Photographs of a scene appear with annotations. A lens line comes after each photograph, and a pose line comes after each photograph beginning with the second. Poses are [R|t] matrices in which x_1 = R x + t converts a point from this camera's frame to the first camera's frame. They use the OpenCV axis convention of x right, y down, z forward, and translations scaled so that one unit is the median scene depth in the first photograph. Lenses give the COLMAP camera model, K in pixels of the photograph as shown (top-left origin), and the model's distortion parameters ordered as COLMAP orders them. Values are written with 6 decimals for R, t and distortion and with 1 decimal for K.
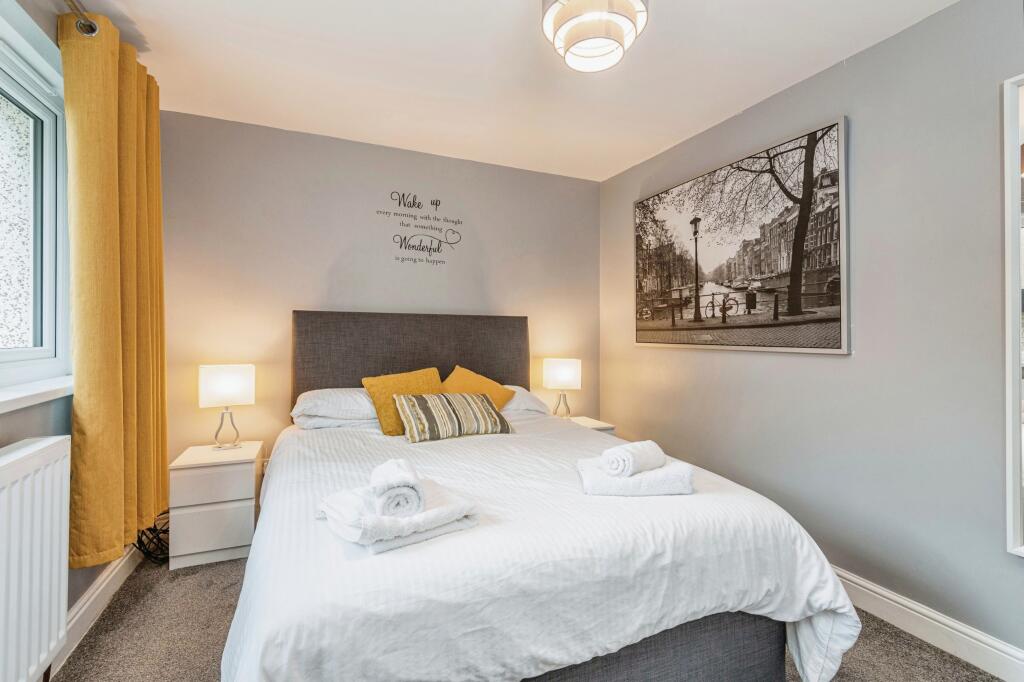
lens RADIAL K [[470.6, 0, 512.0], [0, 470.6, 341.0], [0, 0, 1]] dist [0.029002, -0.000057]
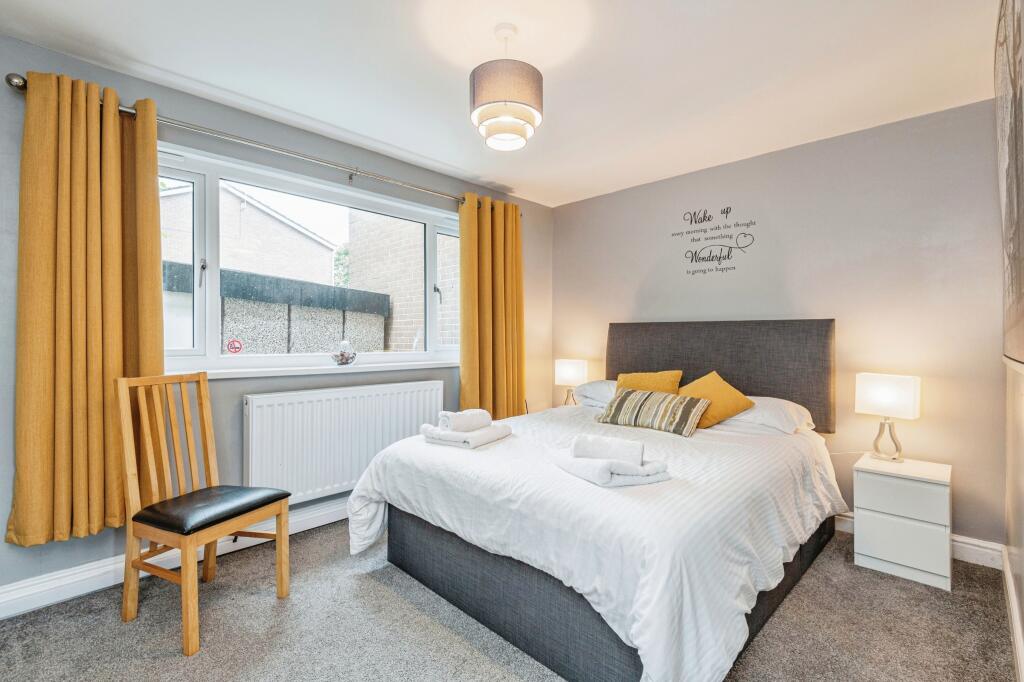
lens RADIAL K [[465.8, 0, 512.6], [0, 465.8, 354.6], [0, 0, 1]] dist [0.030971, -0.000395]
pose [[0.372203, 0.027943, -0.927730, 0.629497], [-0.021382, 0.999540, 0.021528, 0.003666], [0.927905, 0.011823, 0.372629, 0.208382]]
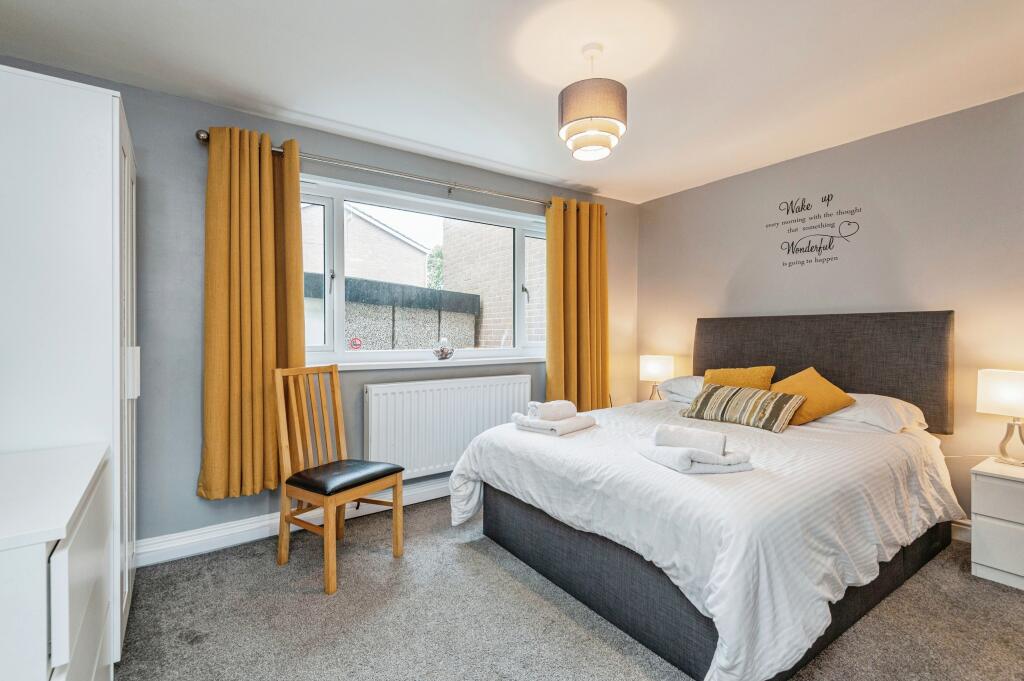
lens RADIAL K [[469.1, 0, 509.3], [0, 469.1, 360.4], [0, 0, 1]] dist [0.016350, -0.000908]
pose [[0.194551, 0.045322, -0.979845, 0.689663], [-0.016533, 0.998942, 0.042923, 0.006339], [0.980753, 0.007849, 0.195095, 0.185144]]
